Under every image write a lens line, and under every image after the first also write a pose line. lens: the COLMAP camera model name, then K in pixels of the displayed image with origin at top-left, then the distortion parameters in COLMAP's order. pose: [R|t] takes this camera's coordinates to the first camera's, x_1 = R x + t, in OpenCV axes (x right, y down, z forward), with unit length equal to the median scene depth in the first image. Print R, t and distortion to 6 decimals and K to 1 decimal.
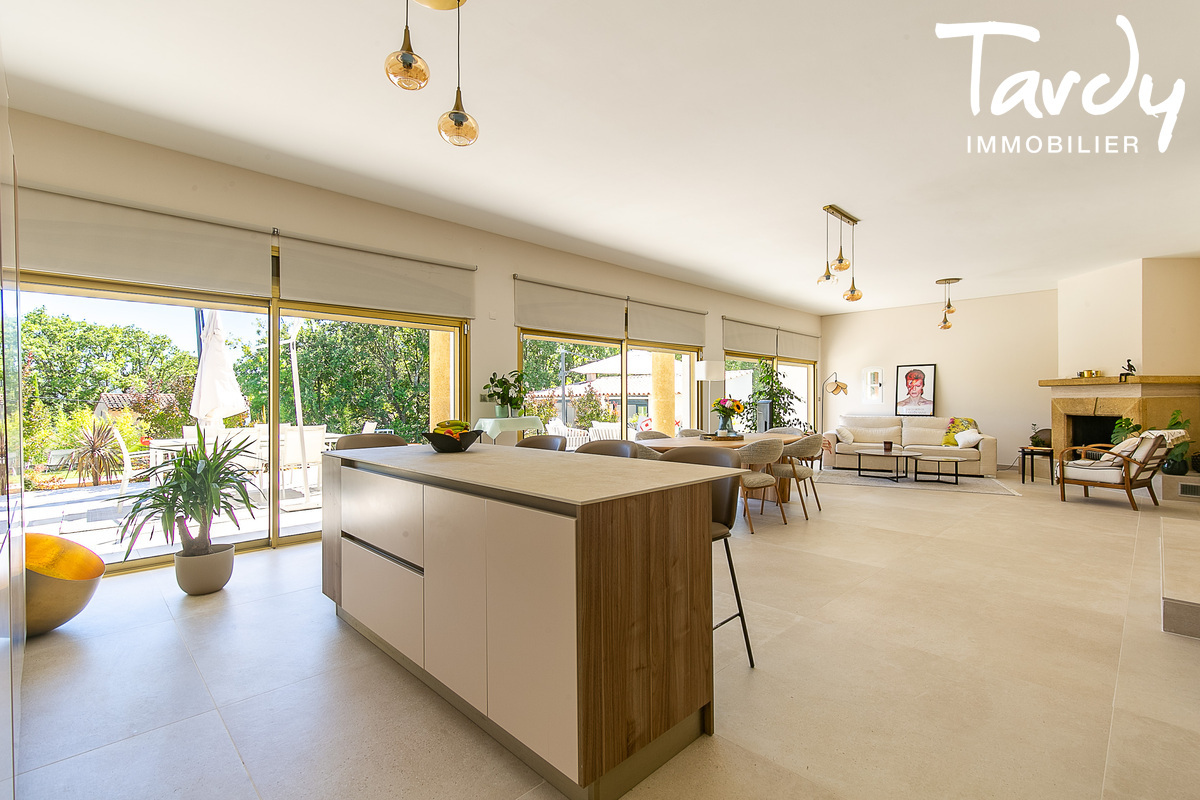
lens RADIAL K [[545.9, 0, 603.7], [0, 545.9, 399.1], [0, 0, 1]] dist [-0.000329, 0.000563]
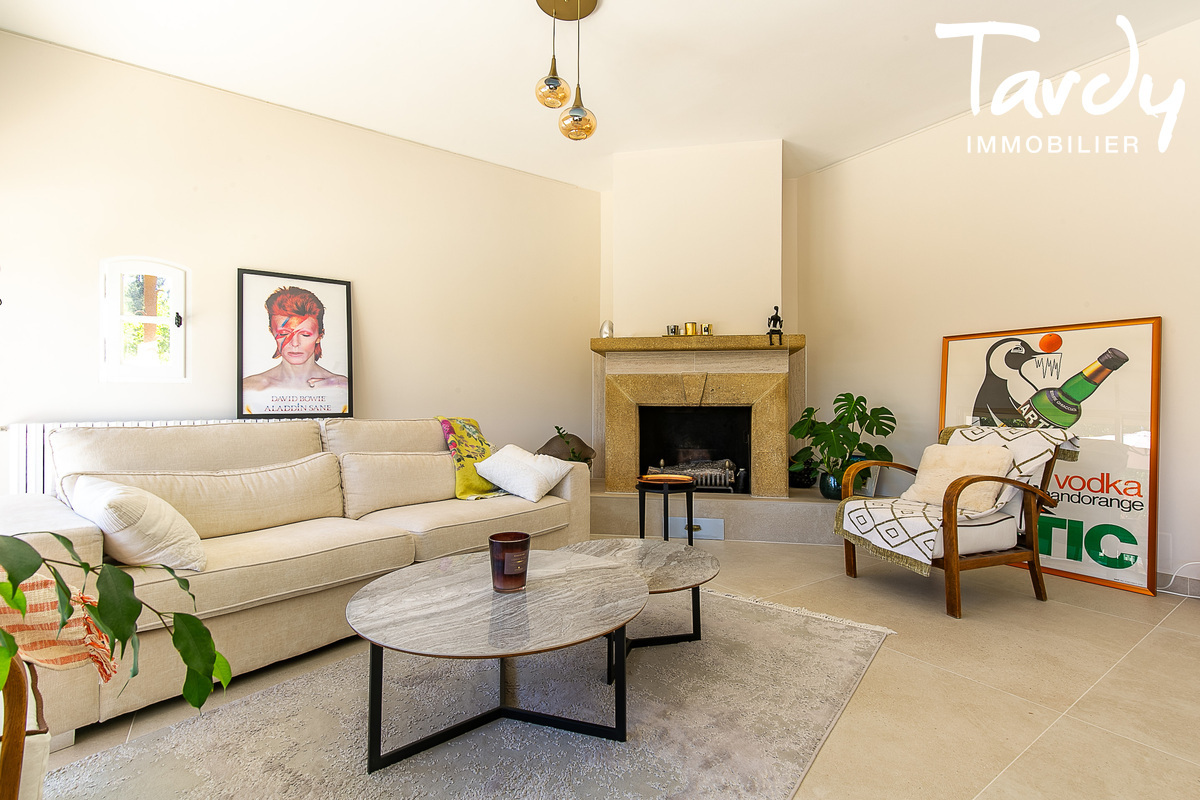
lens RADIAL K [[545.9, 0, 603.9], [0, 545.9, 401.3], [0, 0, 1]] dist [-0.000329, 0.000563]
pose [[0.175087, 0.003078, 0.984548, 0.260224], [-0.005564, 0.999982, -0.002137, 0.020602], [-0.984537, -0.005104, 0.175101, 0.756890]]
